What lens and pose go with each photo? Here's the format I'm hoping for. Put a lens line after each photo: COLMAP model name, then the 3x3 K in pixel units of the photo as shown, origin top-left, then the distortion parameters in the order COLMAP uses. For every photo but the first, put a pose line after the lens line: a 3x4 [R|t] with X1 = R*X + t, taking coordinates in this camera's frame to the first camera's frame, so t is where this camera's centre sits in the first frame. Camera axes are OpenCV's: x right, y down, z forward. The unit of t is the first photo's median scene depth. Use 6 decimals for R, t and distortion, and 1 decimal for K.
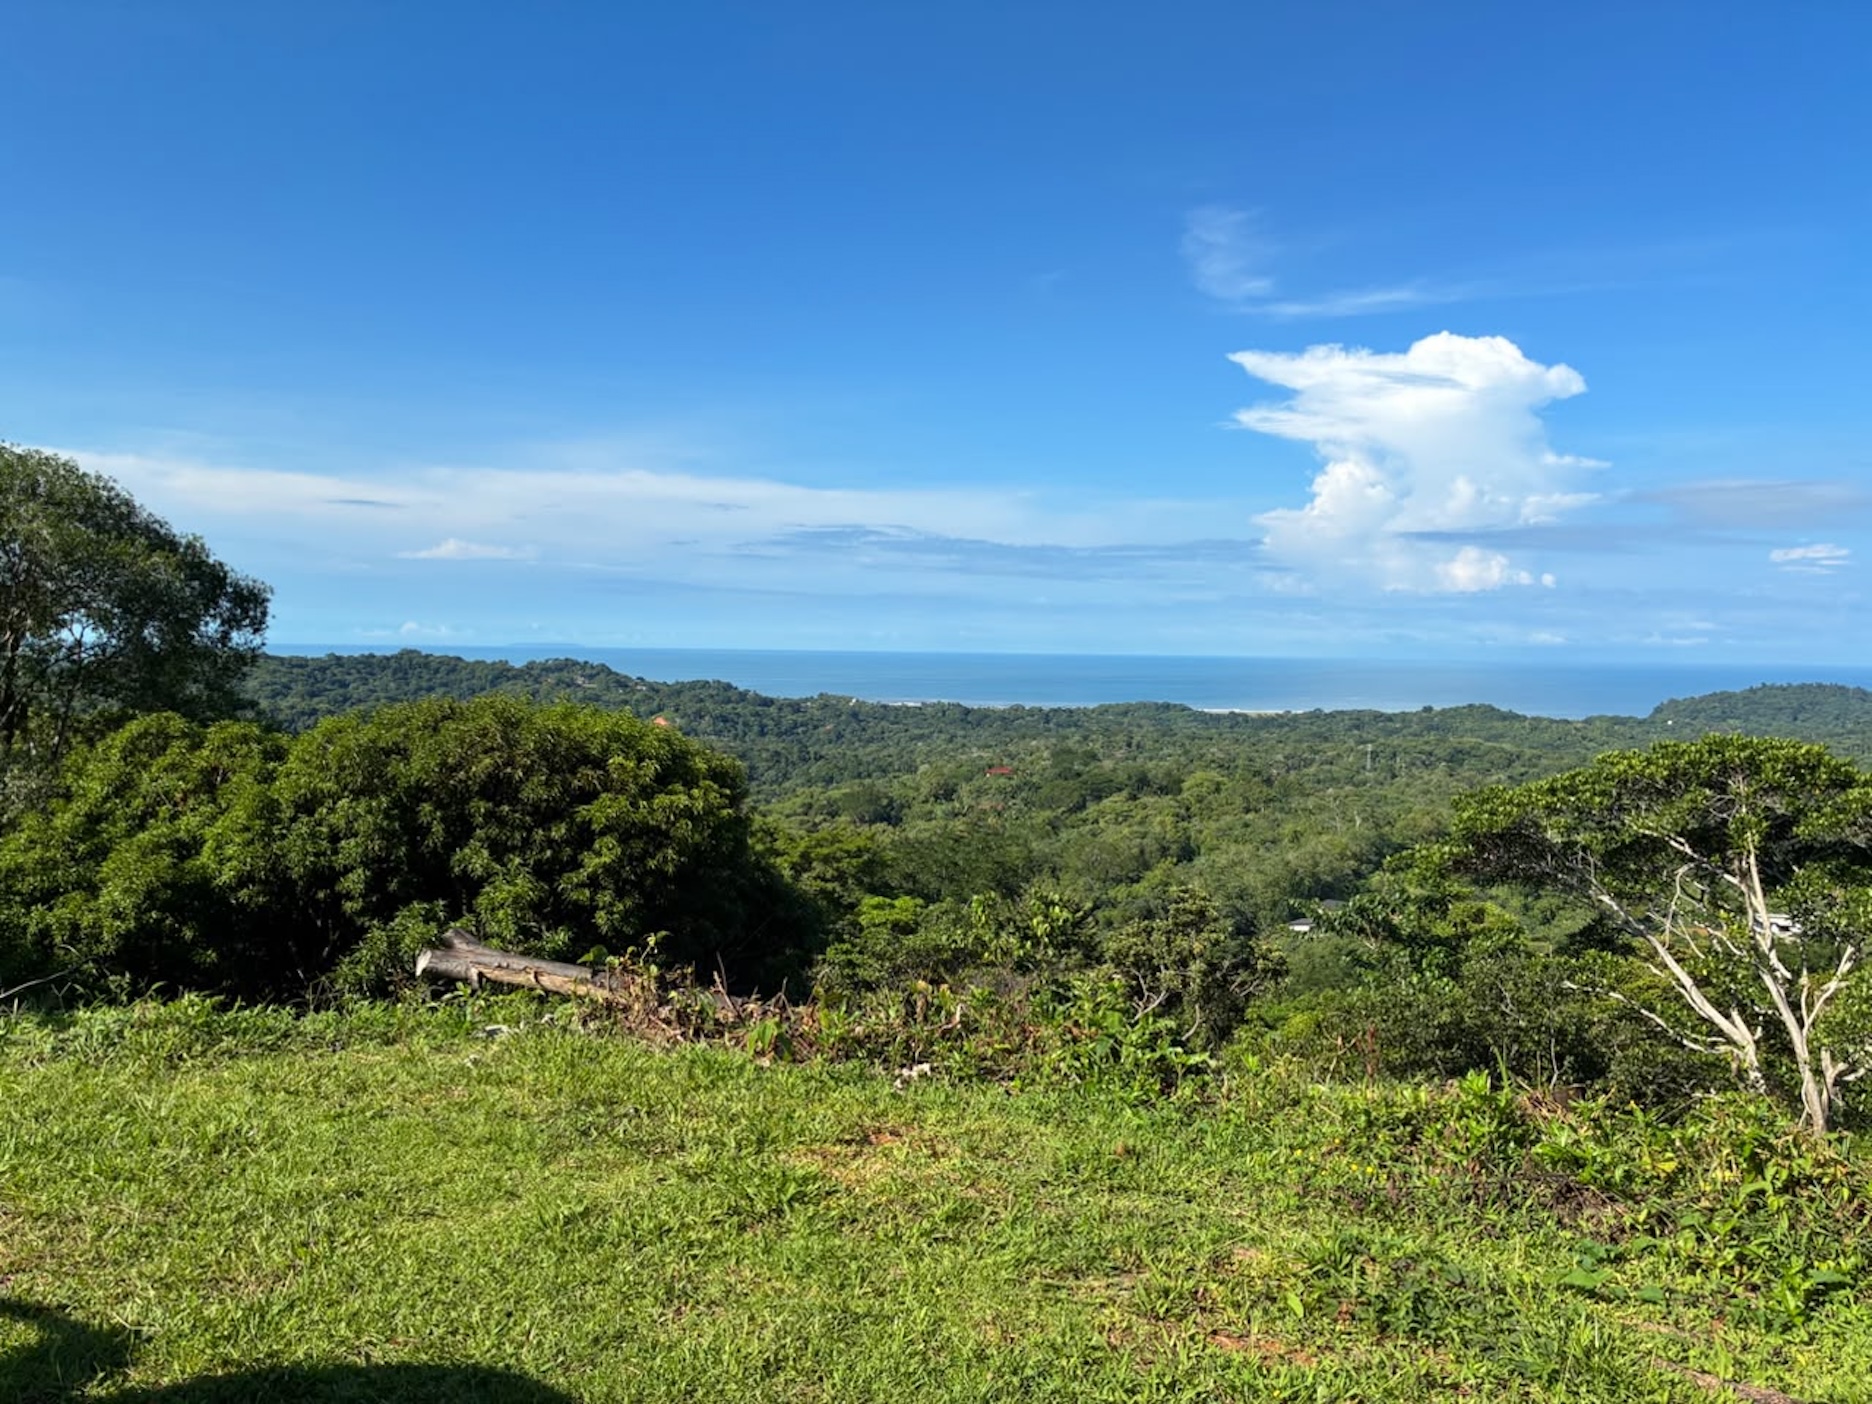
lens RADIAL K [[1415.0, 0, 934.3], [0, 1415.0, 695.5], [0, 0, 1]] dist [0.044227, -0.051240]
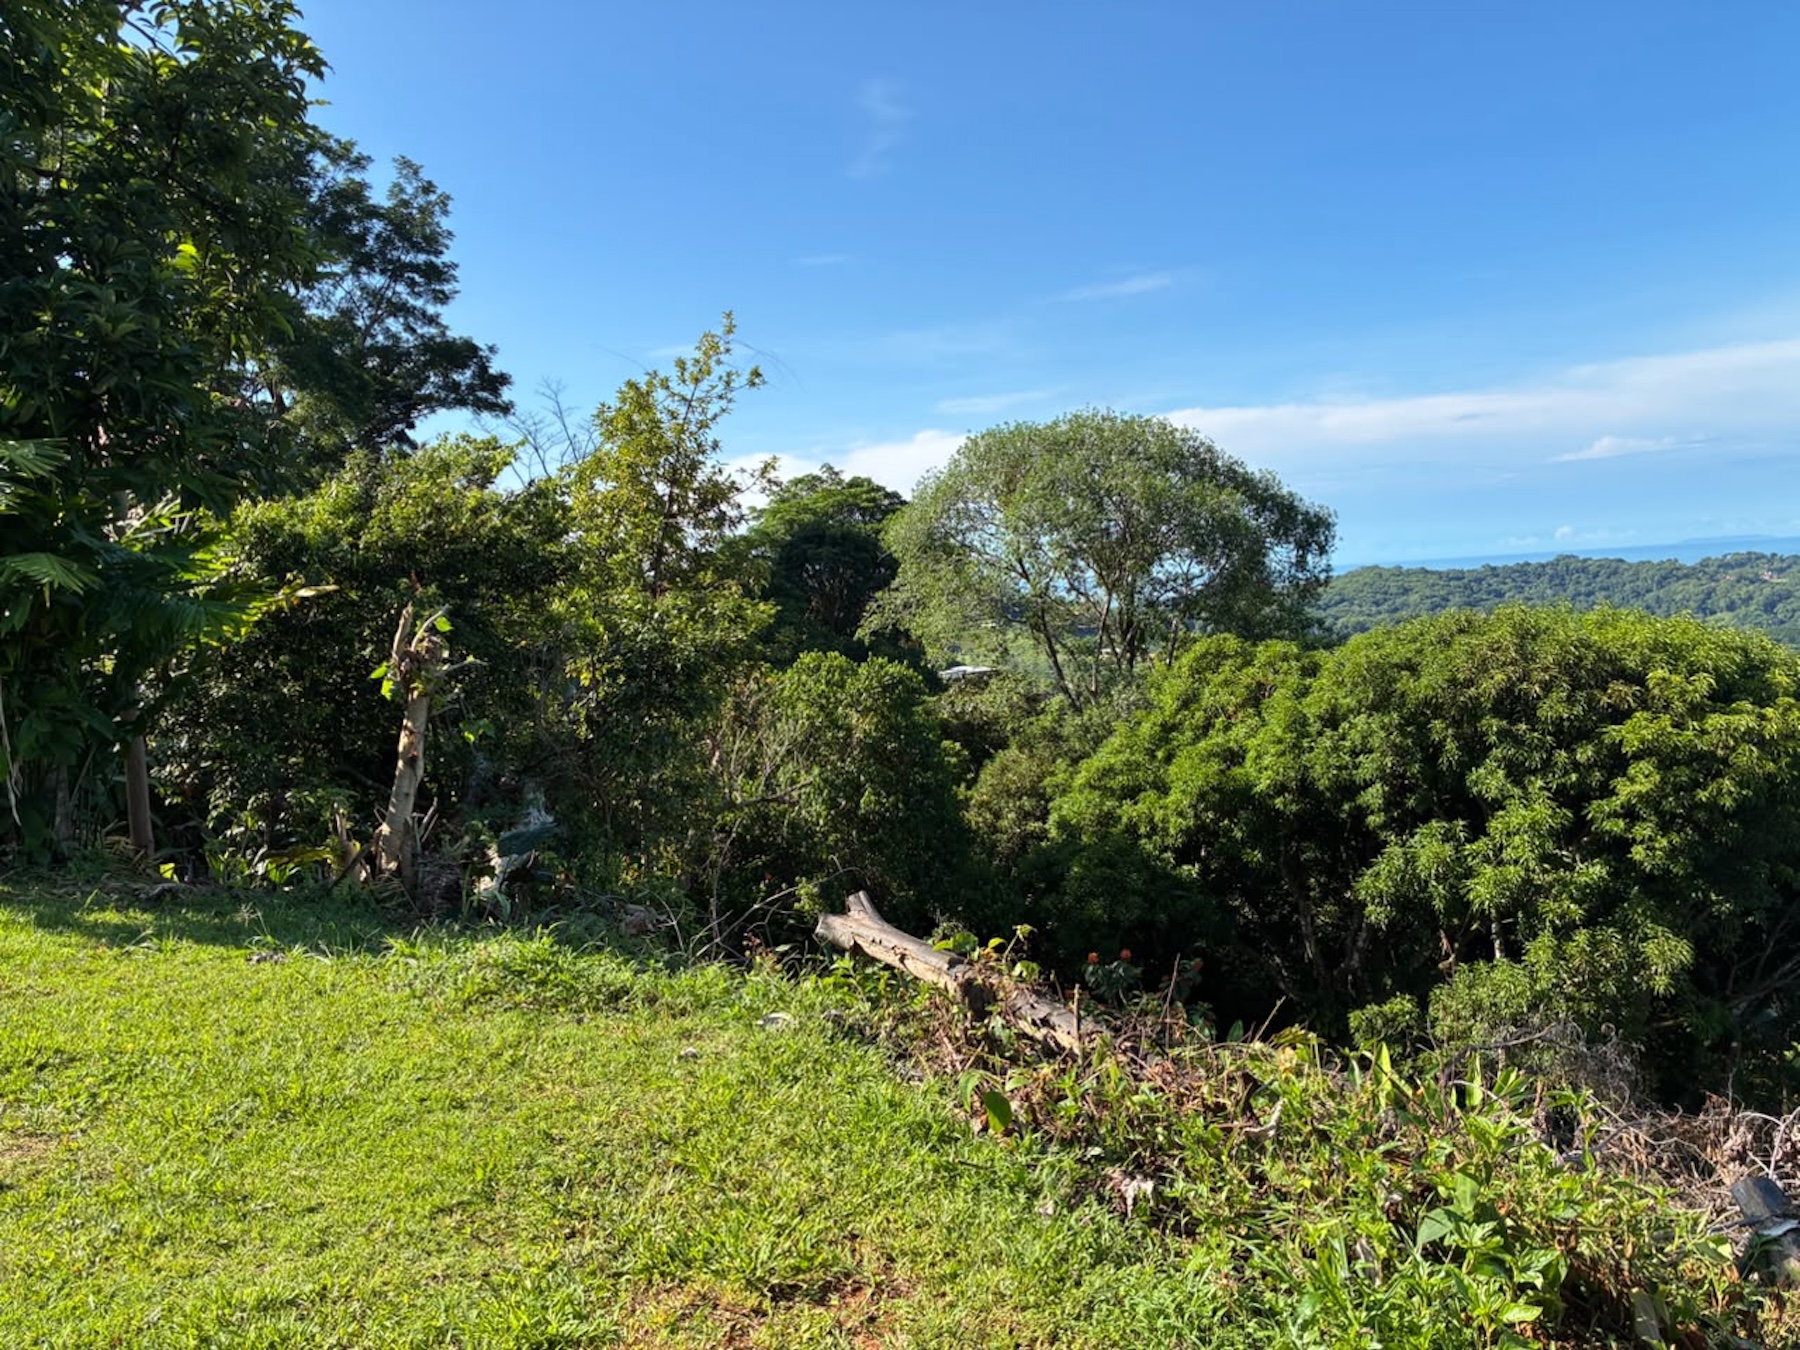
lens RADIAL K [[1360.6, 0, 895.0], [0, 1360.6, 665.3], [0, 0, 1]] dist [0.044227, -0.051240]
pose [[0.687868, -0.014147, -0.725698, 0.060049], [0.045842, 0.998661, 0.023983, -0.001083], [0.724387, -0.049765, 0.687595, 0.079670]]
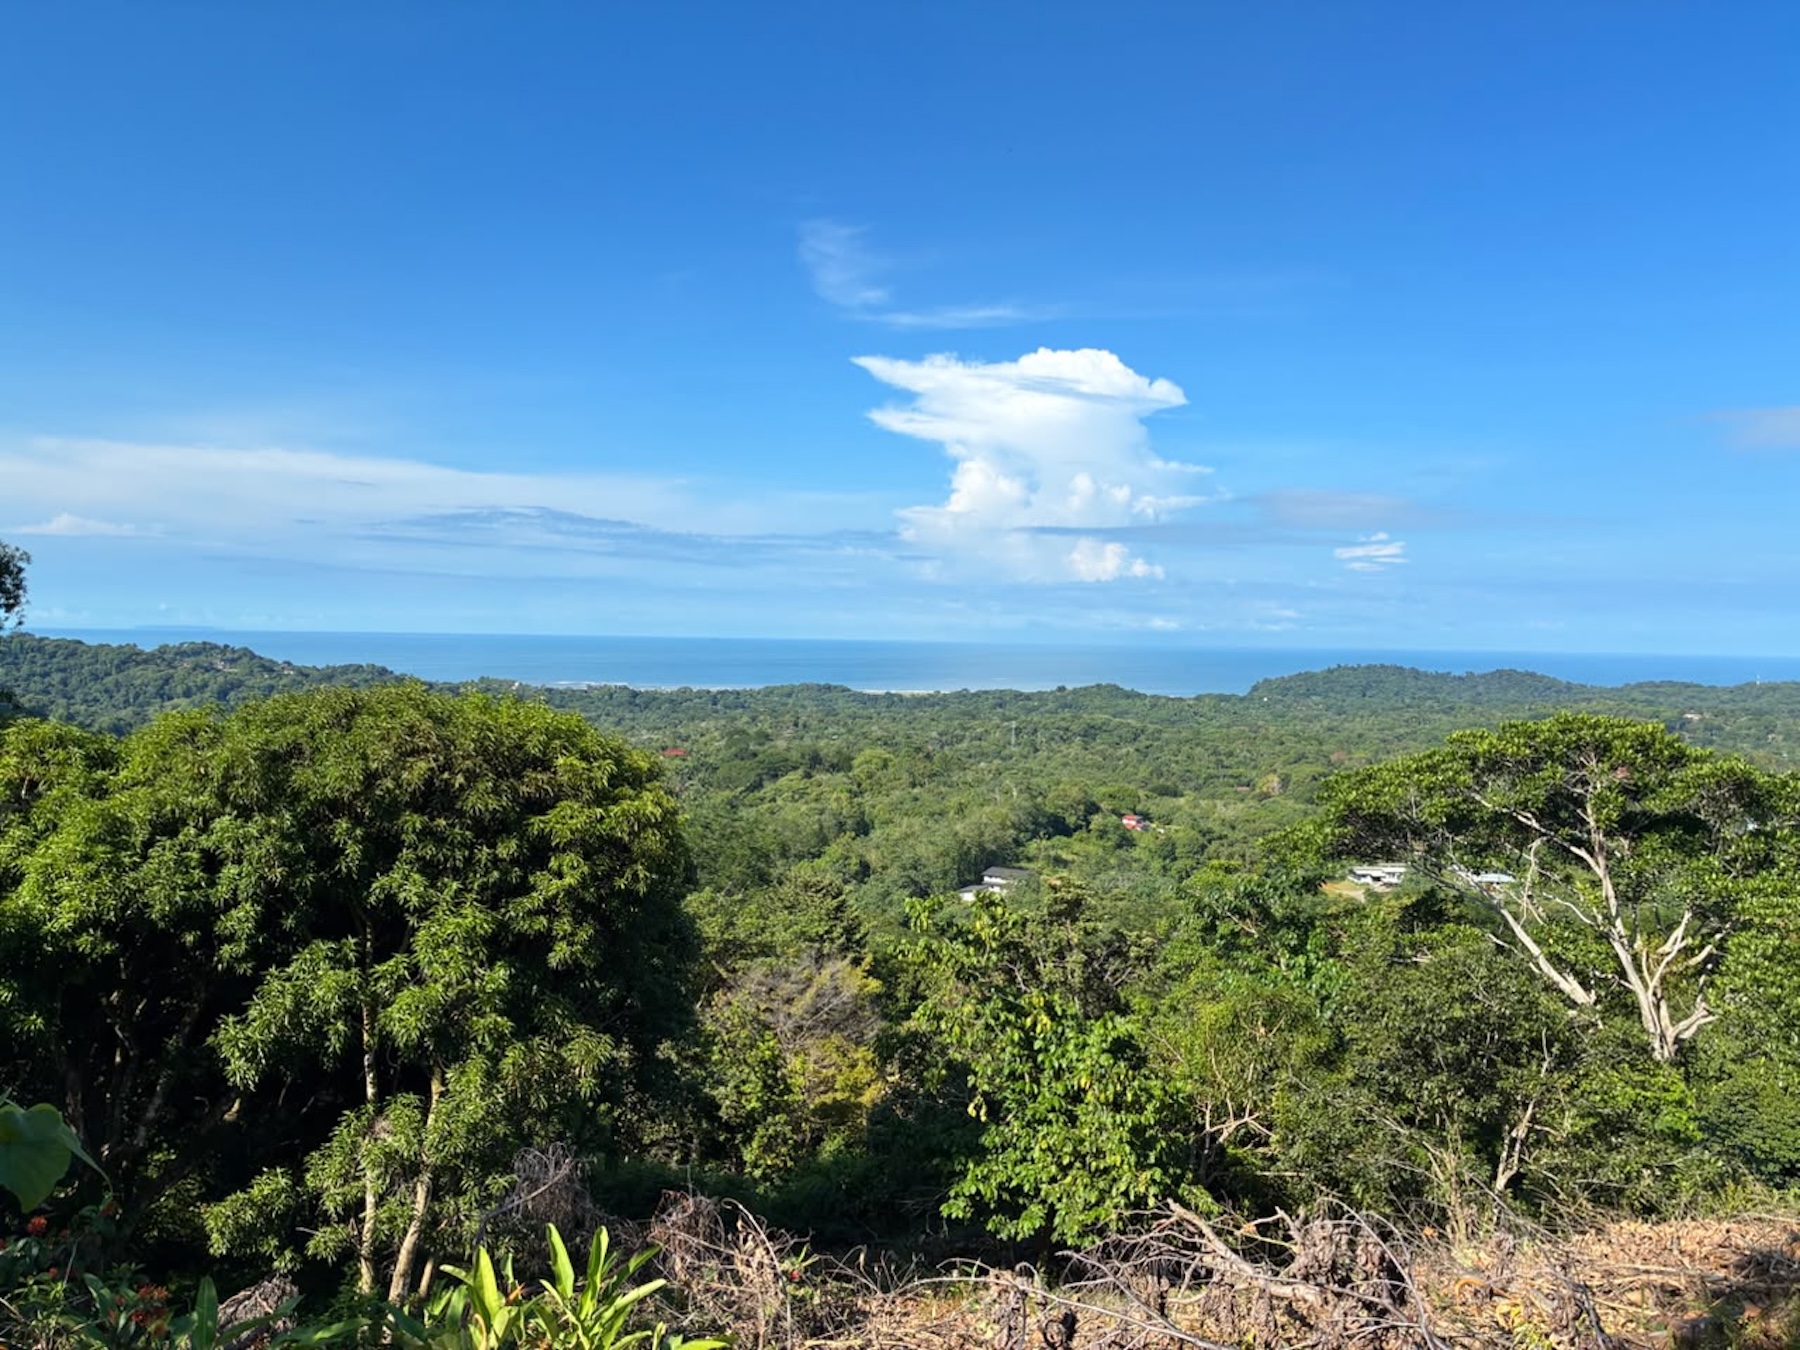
lens RADIAL K [[1360.6, 0, 885.1], [0, 1360.6, 682.4], [0, 0, 1]] dist [0.044227, -0.051240]
pose [[0.977523, -0.005969, 0.210743, -0.195667], [0.005272, 0.999979, 0.003871, -0.002778], [-0.210761, -0.002673, 0.977534, 0.158802]]
